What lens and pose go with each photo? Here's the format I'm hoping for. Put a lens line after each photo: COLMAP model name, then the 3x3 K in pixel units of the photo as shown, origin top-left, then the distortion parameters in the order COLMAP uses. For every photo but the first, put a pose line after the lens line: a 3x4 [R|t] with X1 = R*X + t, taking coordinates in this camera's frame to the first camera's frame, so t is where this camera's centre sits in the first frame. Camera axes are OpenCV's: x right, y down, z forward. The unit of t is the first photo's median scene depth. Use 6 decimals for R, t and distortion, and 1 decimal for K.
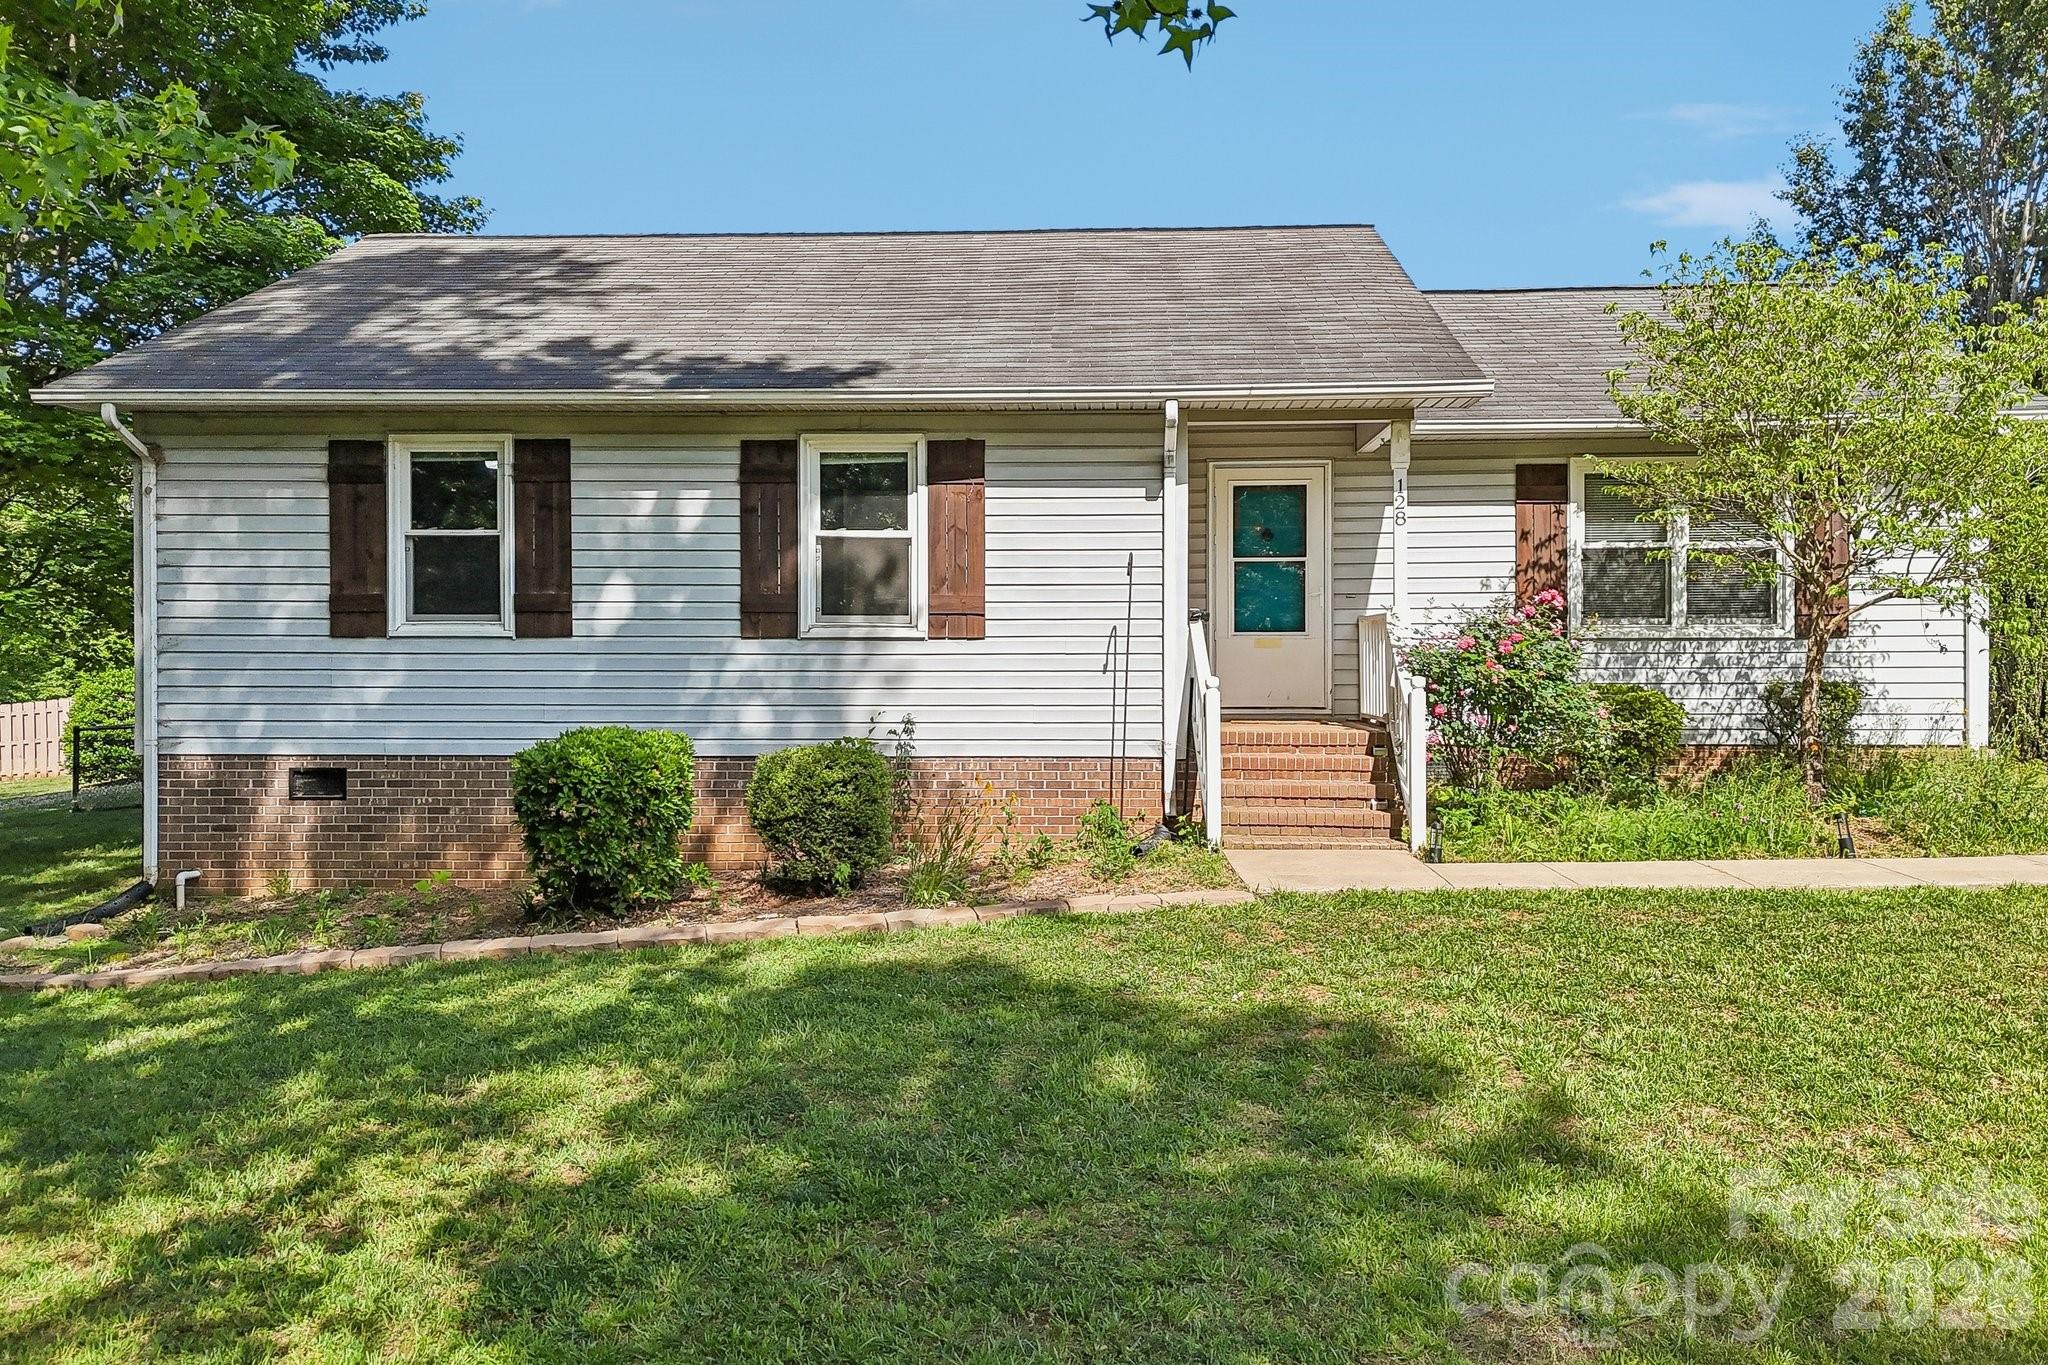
lens RADIAL K [[1508.7, 0, 1024.0], [0, 1508.7, 682.5], [0, 0, 1]] dist [0.084742, -0.097853]
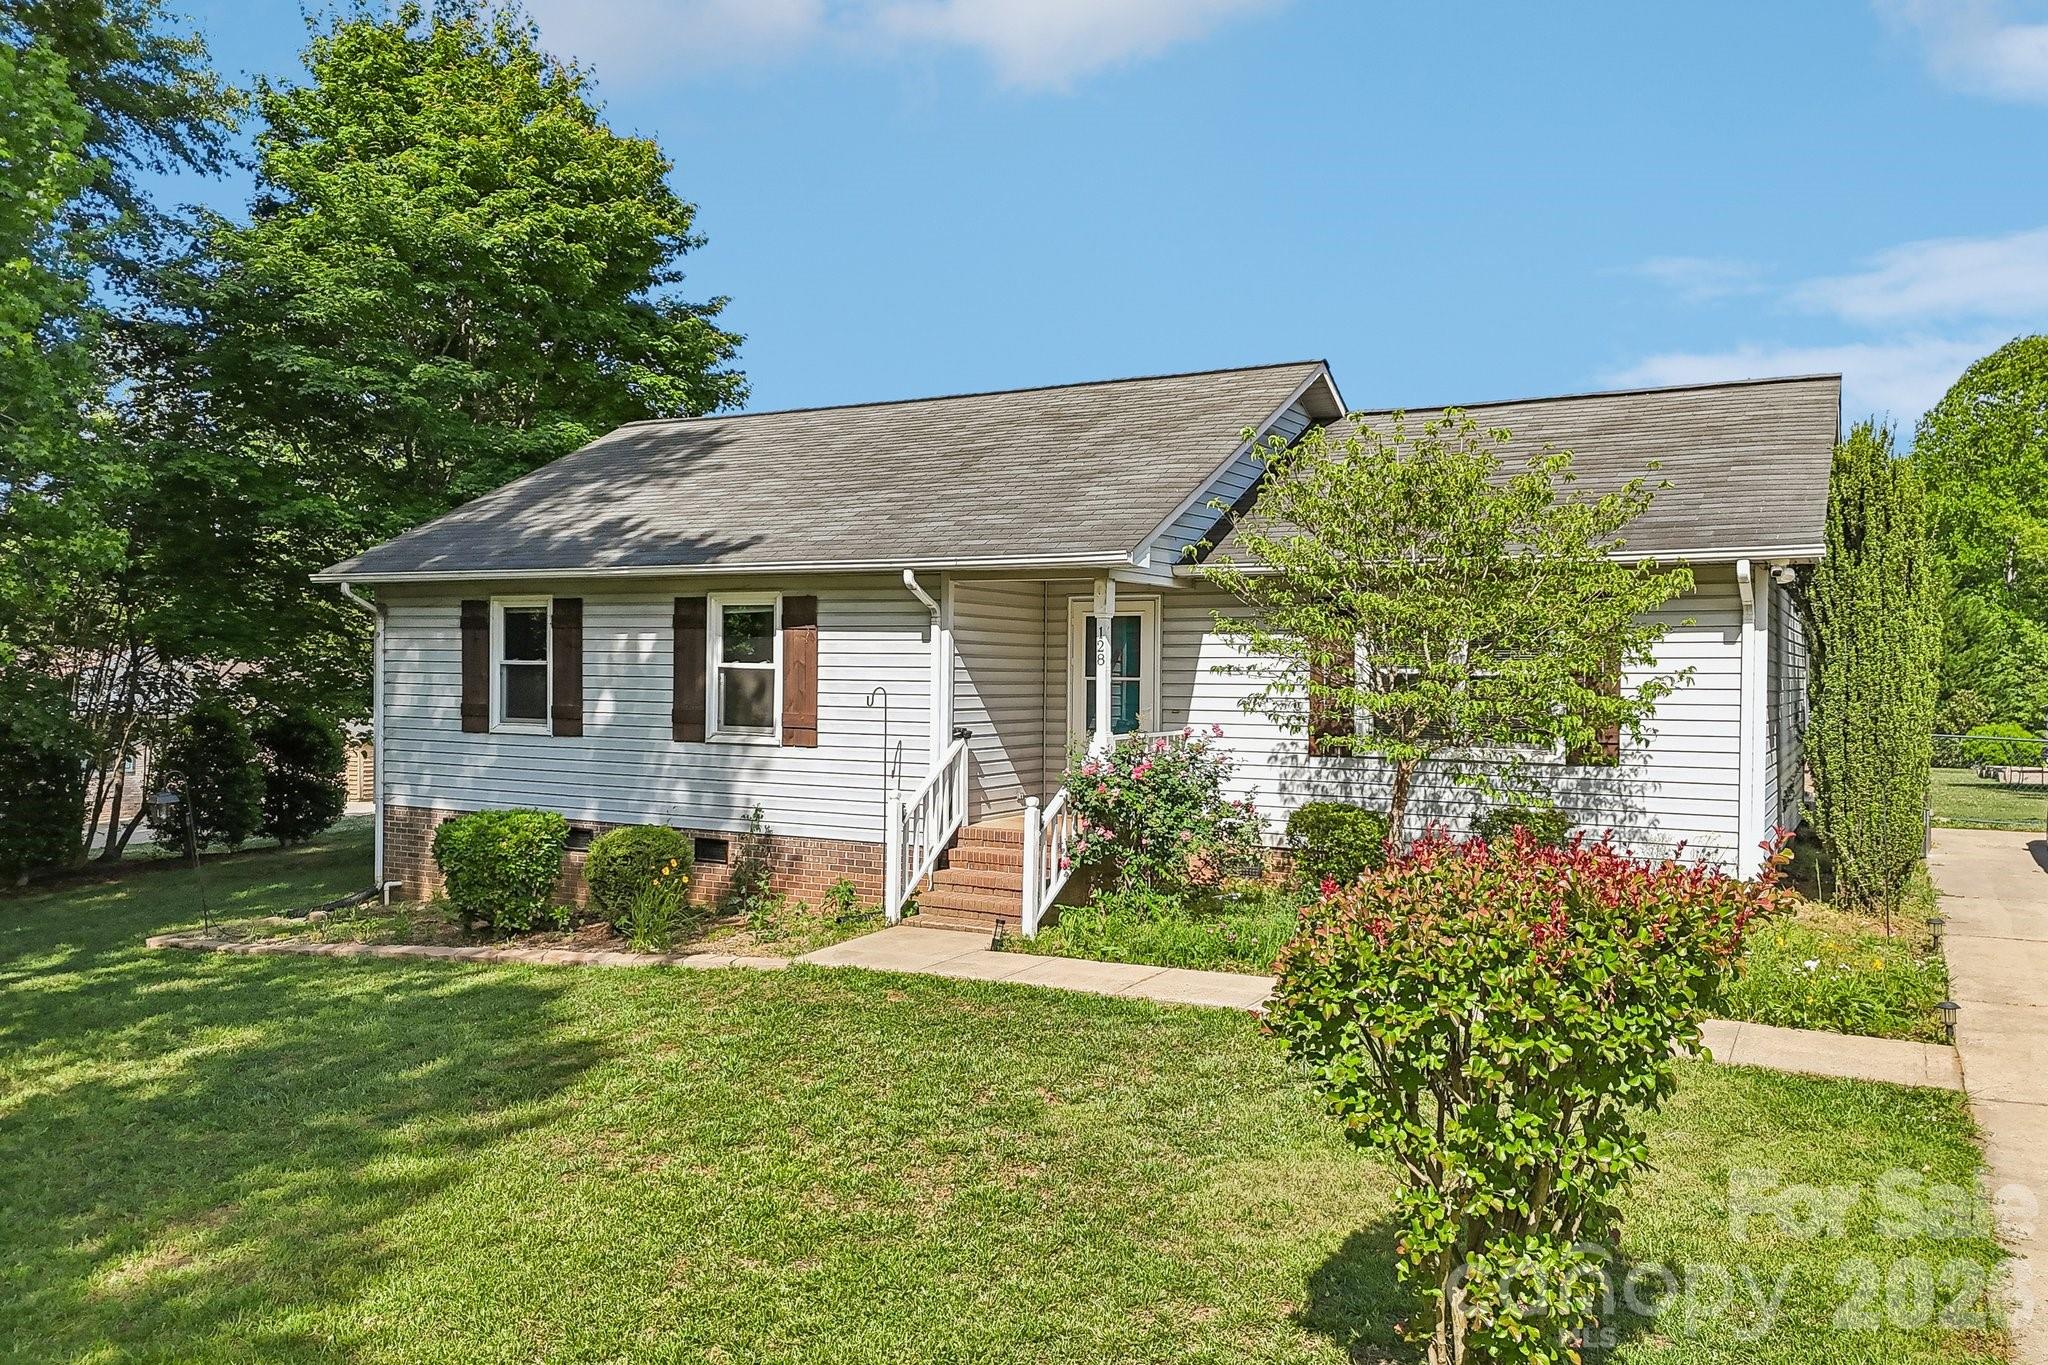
lens RADIAL K [[1508.7, 0, 1024.0], [0, 1508.7, 682.5], [0, 0, 1]] dist [0.084742, -0.097853]
pose [[0.894170, 0.013918, -0.447512, 0.712652], [-0.017589, 0.999837, -0.004050, -0.082292], [0.447383, 0.011493, 0.894269, -0.088675]]
